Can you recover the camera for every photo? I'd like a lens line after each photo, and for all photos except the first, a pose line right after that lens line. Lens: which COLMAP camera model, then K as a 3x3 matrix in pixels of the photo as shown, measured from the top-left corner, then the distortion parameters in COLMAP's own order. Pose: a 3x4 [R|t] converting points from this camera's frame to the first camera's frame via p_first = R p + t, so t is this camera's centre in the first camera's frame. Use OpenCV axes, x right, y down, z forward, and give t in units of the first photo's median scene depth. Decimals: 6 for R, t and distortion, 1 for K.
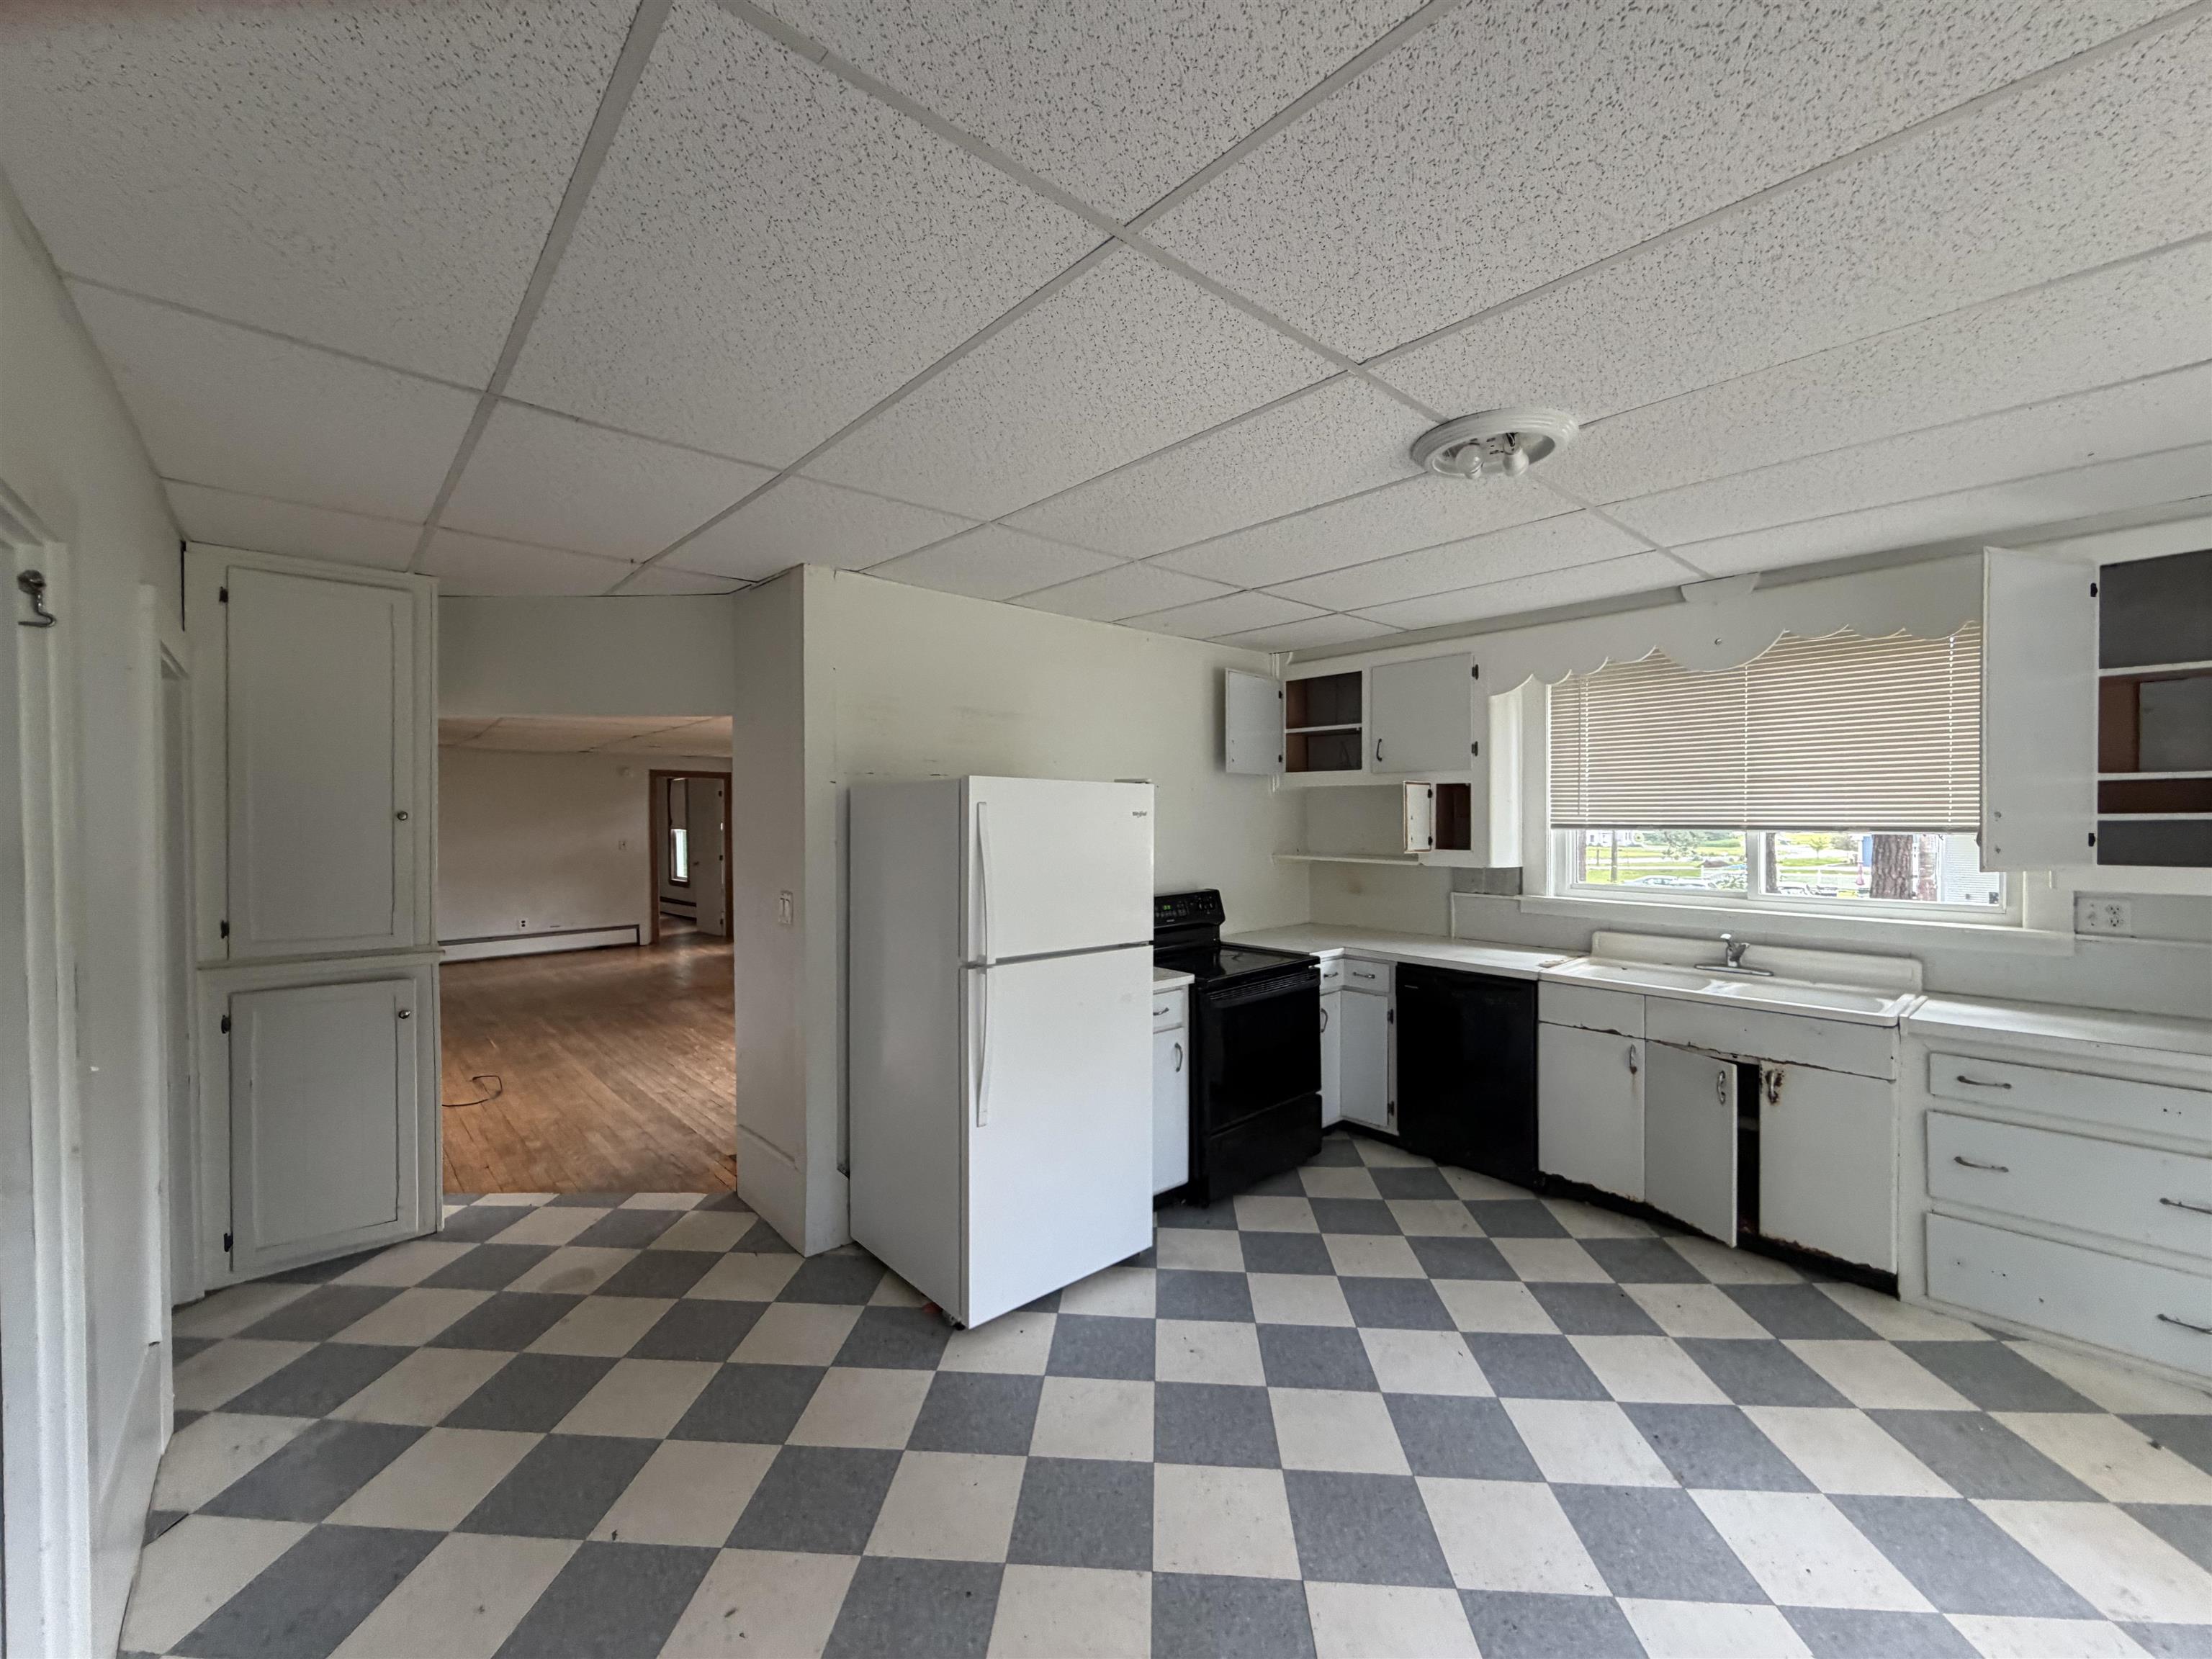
lens RADIAL K [[889.4, 0, 1106.8], [0, 889.4, 822.5], [0, 0, 1]] dist [0.000209, 0.000032]
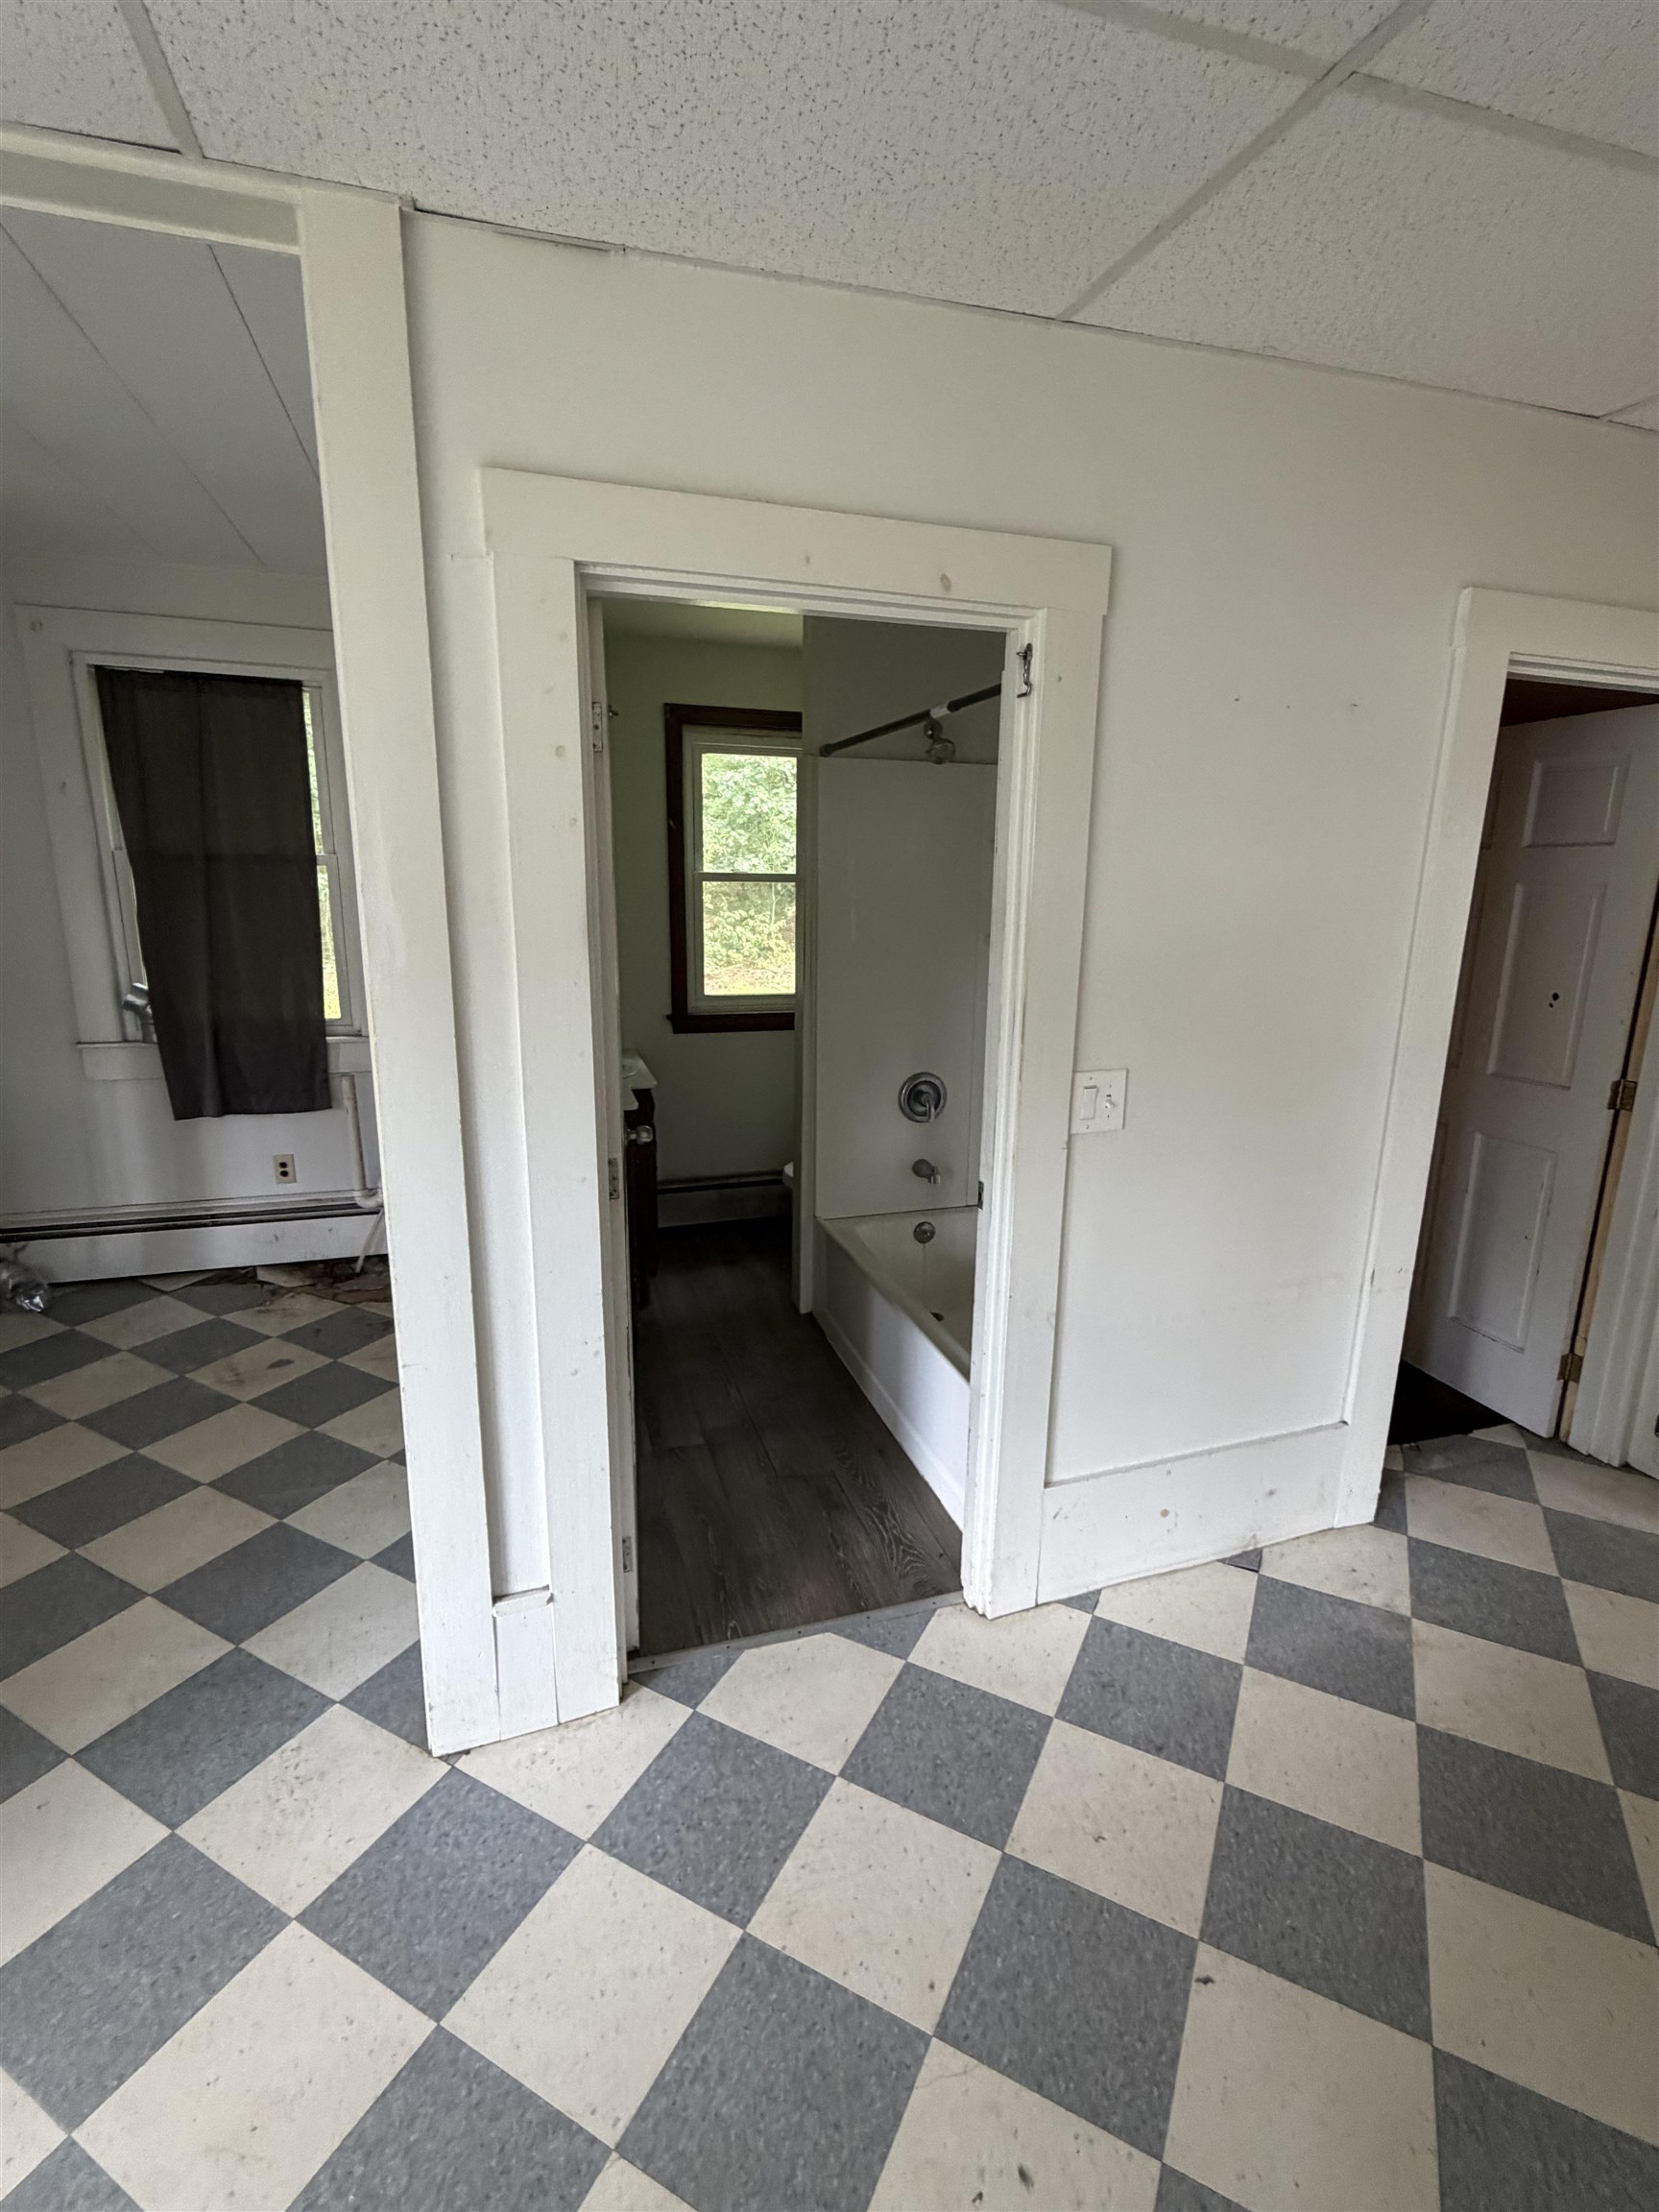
lens RADIAL K [[1017.7, 0, 833.4], [0, 1017.7, 1105.7], [0, 0, 1]] dist [0.001154, 0.000246]
pose [[-0.405915, 0.200095, -0.891737, 0.110332], [-0.017922, 0.973807, 0.226669, -0.003619], [0.913735, 0.107990, -0.391696, 0.992361]]
